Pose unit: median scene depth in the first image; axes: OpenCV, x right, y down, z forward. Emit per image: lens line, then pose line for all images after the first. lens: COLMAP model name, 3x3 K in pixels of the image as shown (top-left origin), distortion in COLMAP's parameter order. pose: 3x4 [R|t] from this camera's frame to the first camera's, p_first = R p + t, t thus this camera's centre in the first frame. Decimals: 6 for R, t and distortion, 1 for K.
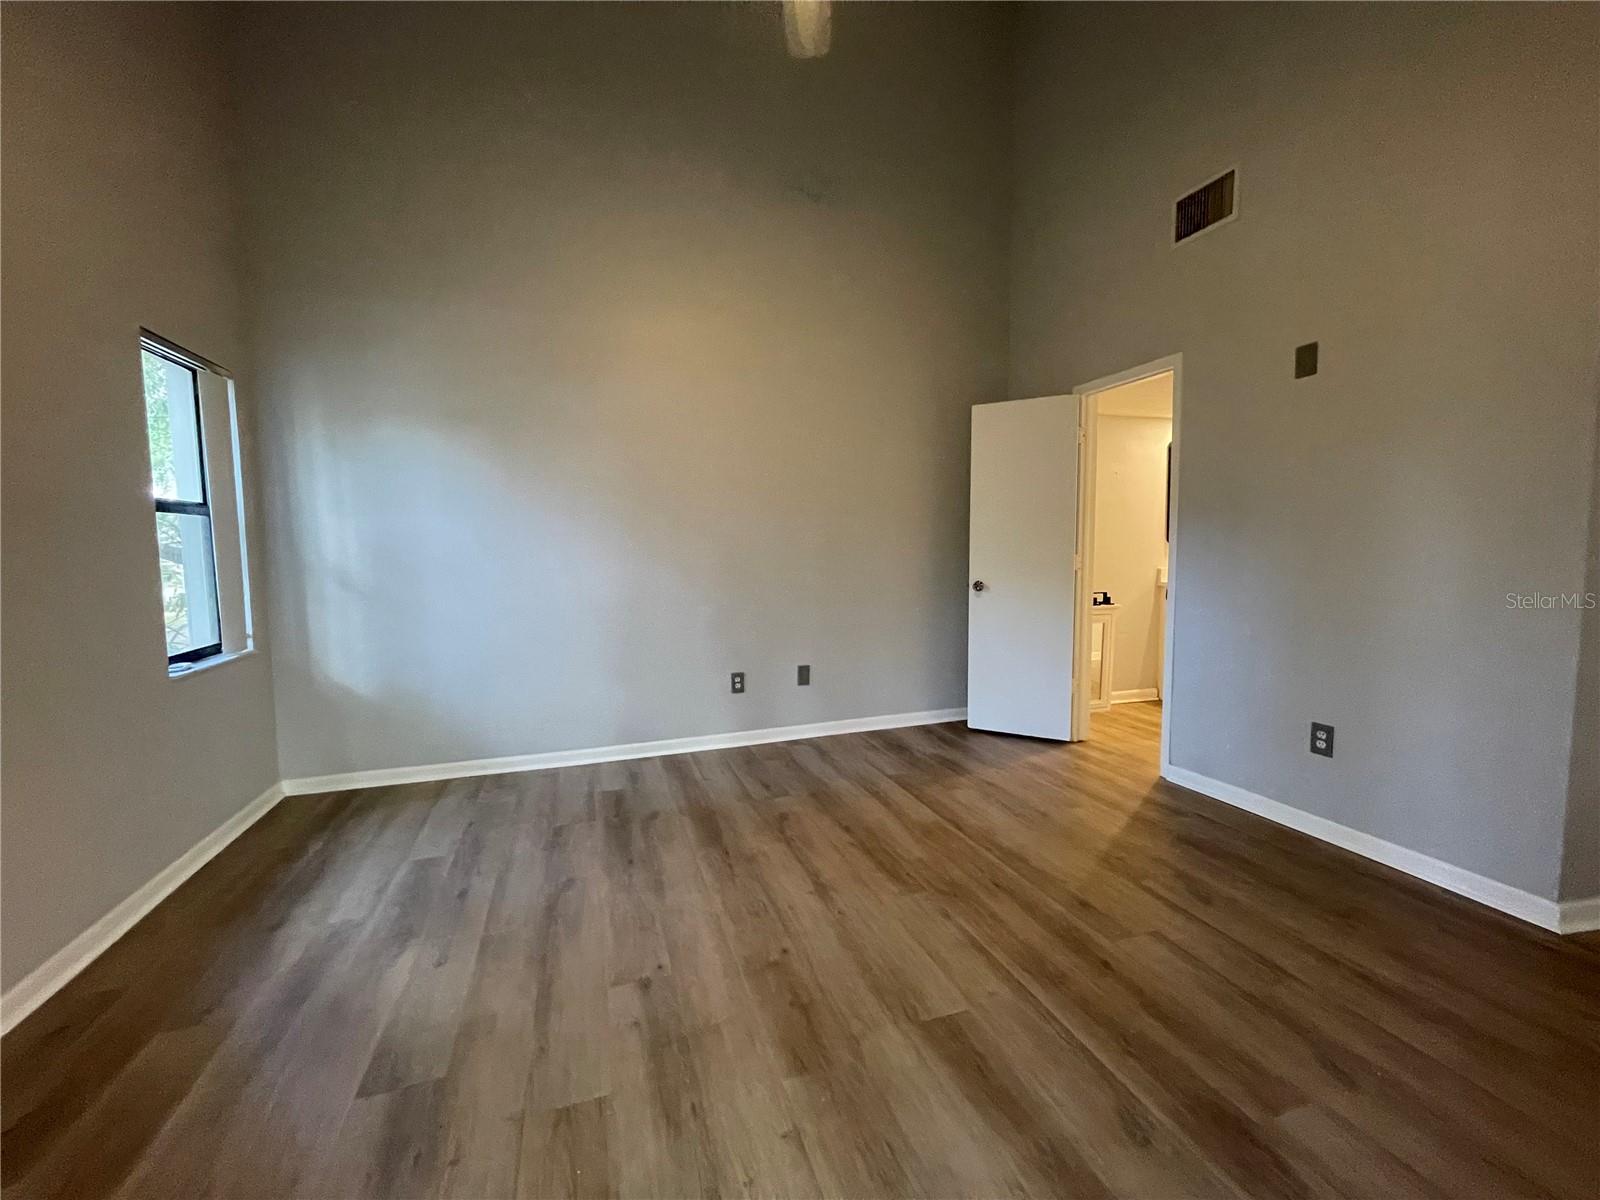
lens RADIAL K [[645.5, 0, 789.2], [0, 645.5, 595.2], [0, 0, 1]] dist [-0.000286, 0.000695]
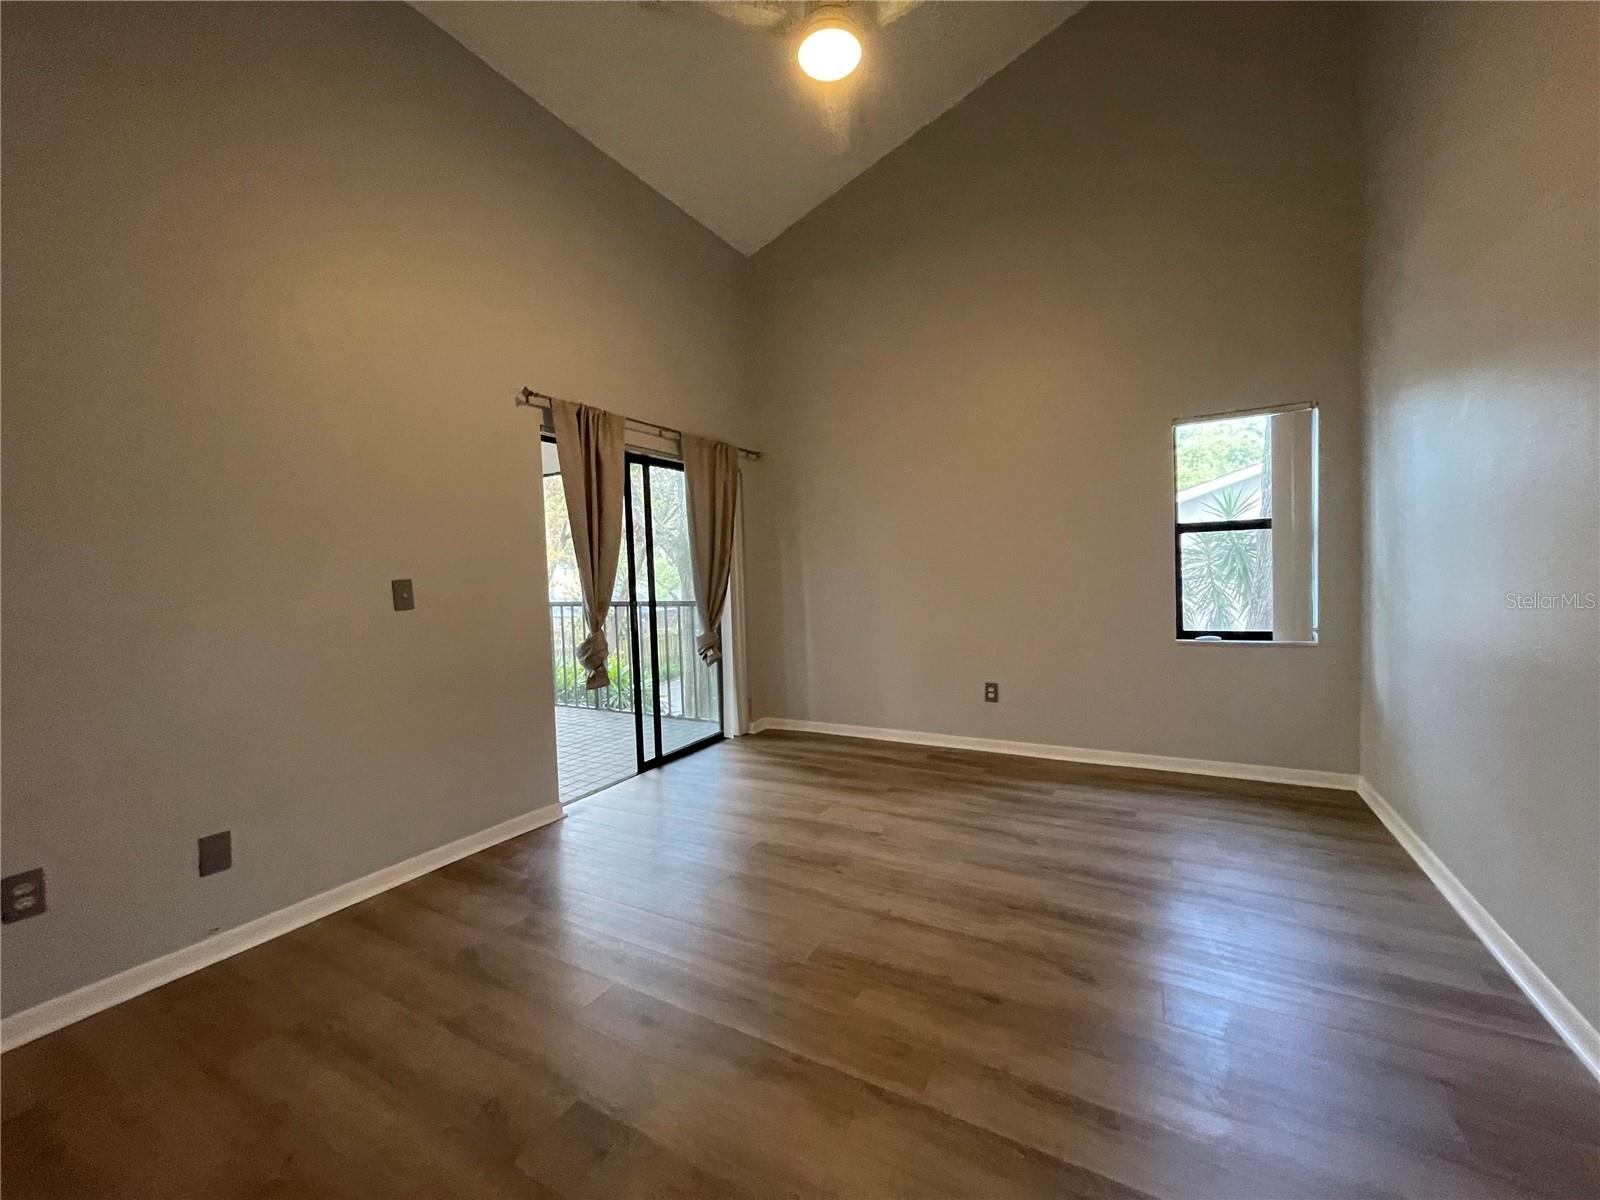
lens RADIAL K [[645.5, 0, 796.7], [0, 645.5, 599.0], [0, 0, 1]] dist [-0.000286, 0.000695]
pose [[-0.733846, 0.065145, -0.676185, 0.598689], [-0.011183, 0.994098, 0.107910, -0.102189], [0.679223, 0.086751, -0.728787, 1.201999]]
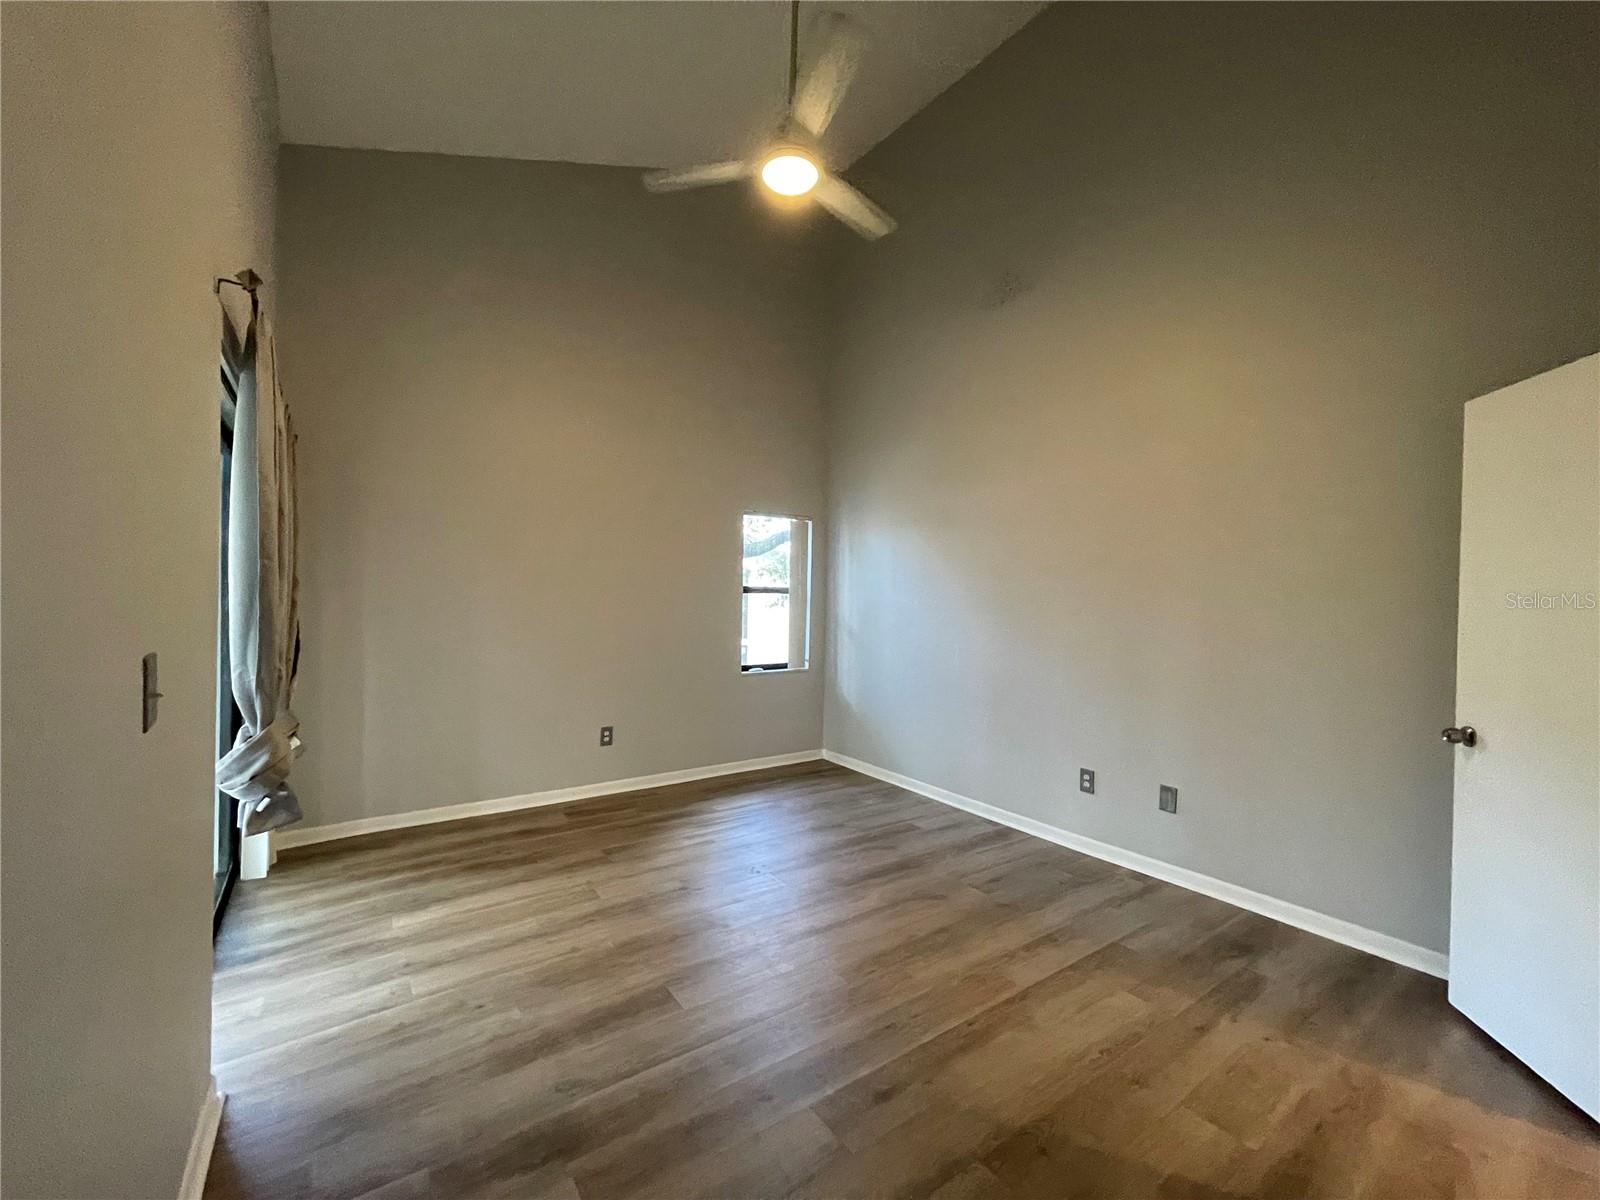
lens RADIAL K [[645.5, 0, 796.9], [0, 645.5, 594.2], [0, 0, 1]] dist [-0.000286, 0.000695]
pose [[0.298869, 0.018242, -0.954120, 0.855218], [-0.097501, 0.995169, -0.011515, -0.095229], [0.949300, 0.096469, 0.299203, 0.421250]]
